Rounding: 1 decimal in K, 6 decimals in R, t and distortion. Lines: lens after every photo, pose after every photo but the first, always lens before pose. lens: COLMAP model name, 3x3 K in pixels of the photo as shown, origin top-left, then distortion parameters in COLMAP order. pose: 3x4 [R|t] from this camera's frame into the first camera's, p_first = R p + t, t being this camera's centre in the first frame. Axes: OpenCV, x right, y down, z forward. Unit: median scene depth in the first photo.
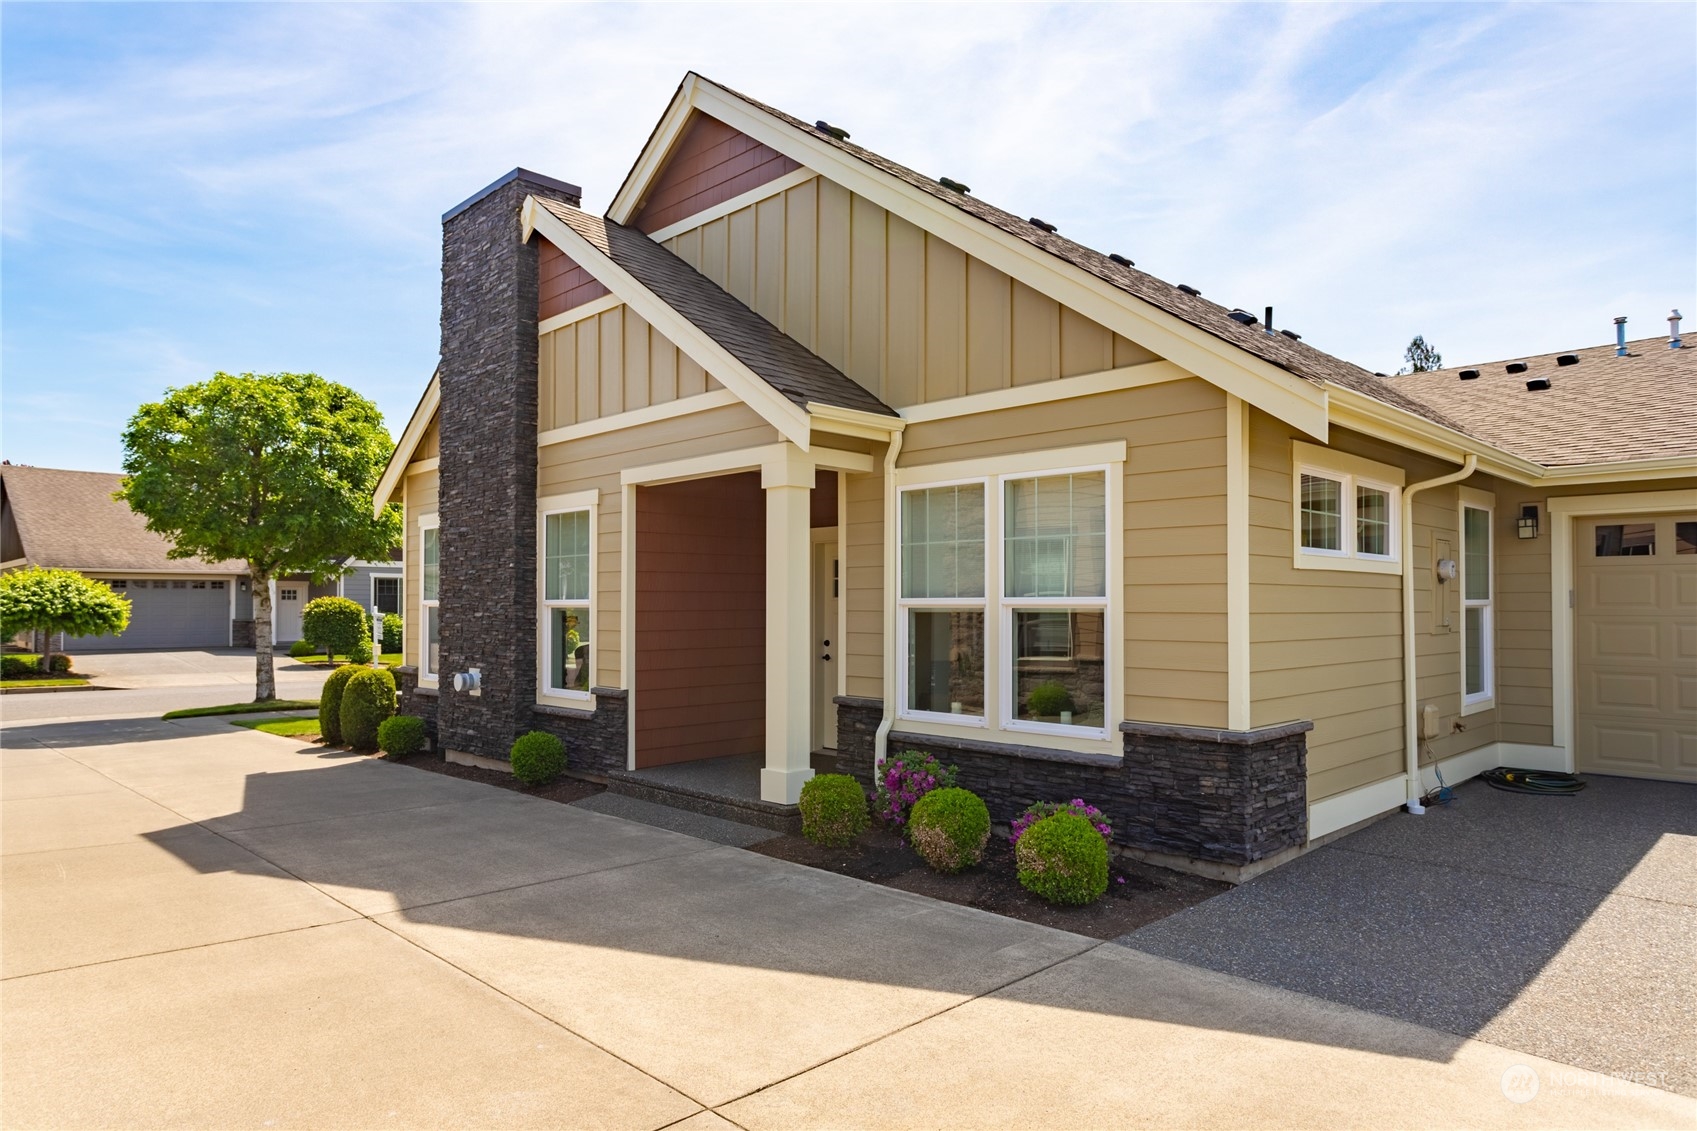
lens RADIAL K [[1038.1, 0, 848.5], [0, 1038.1, 565.5], [0, 0, 1]] dist [-0.004667, 0.001078]
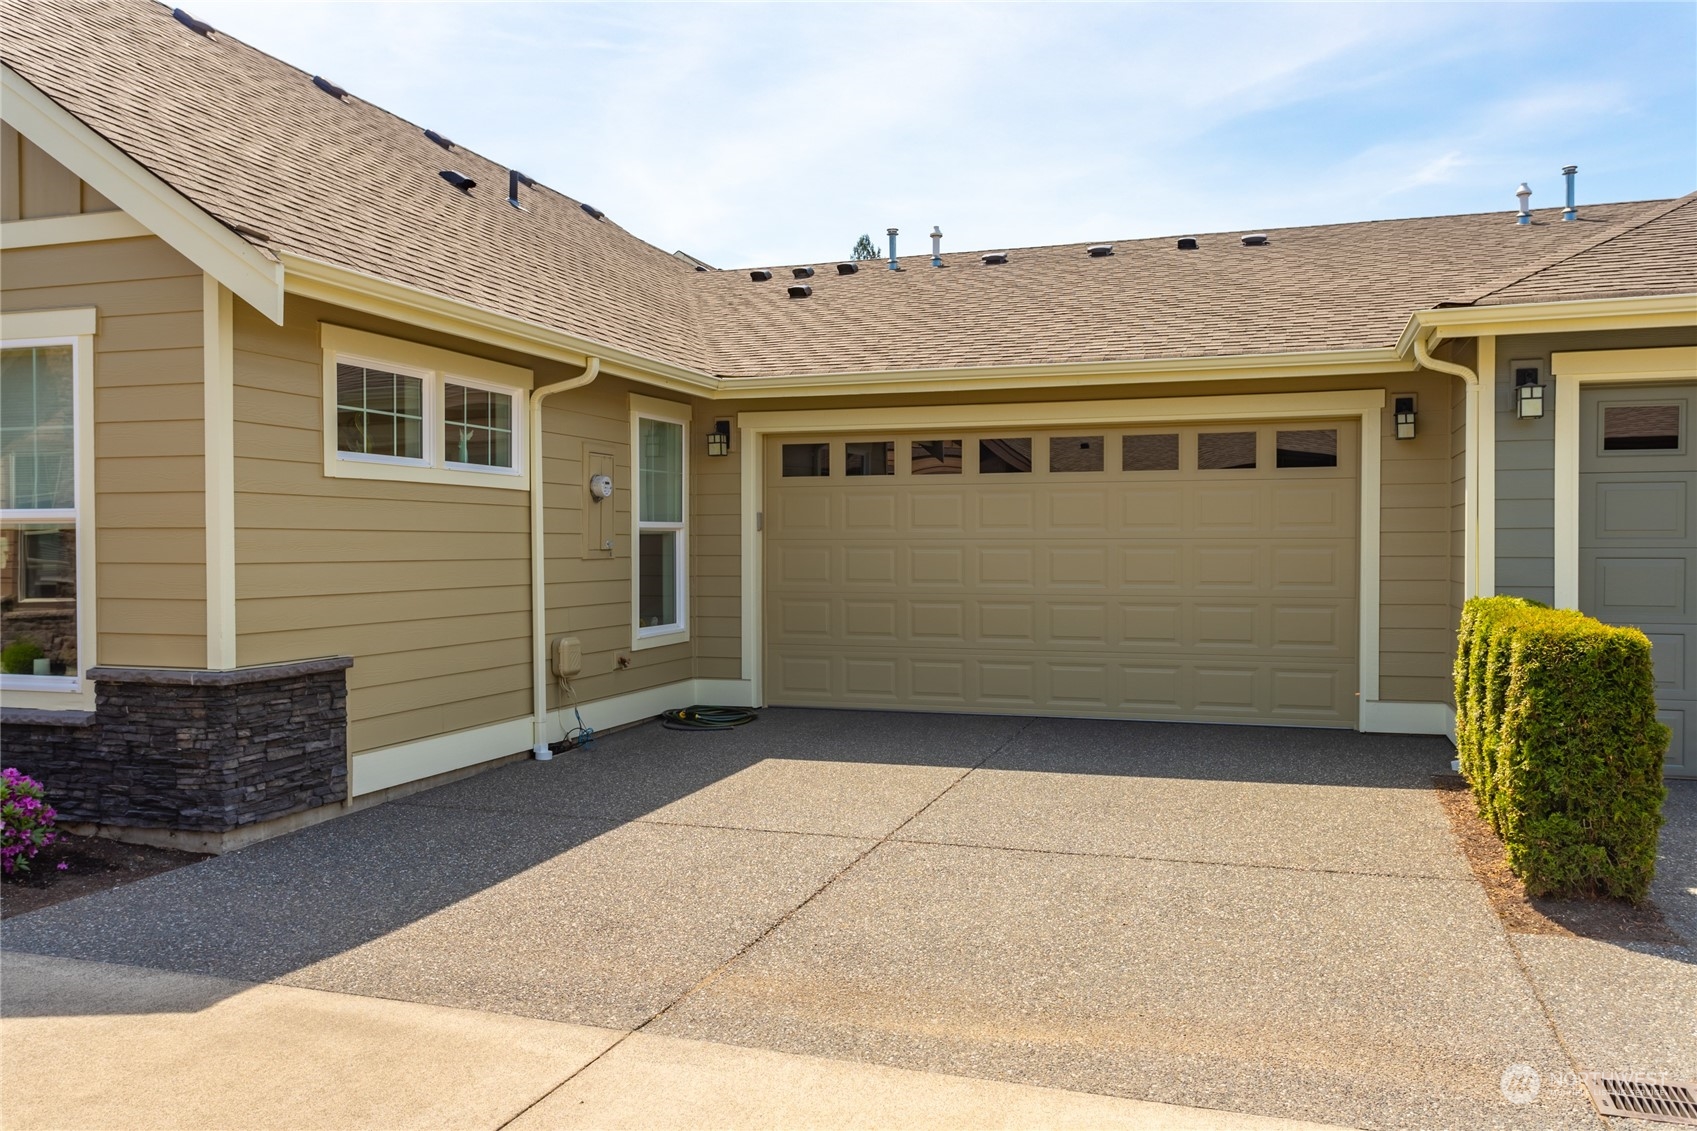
lens RADIAL K [[1337.8, 0, 849.2], [0, 1337.8, 538.5], [0, 0, 1]] dist [0.001857, 0.000106]
pose [[0.889240, 0.000311, 0.457442, 0.308904], [-0.016088, 0.999402, 0.030595, 0.012831], [-0.457159, -0.034566, 0.888713, -0.159406]]
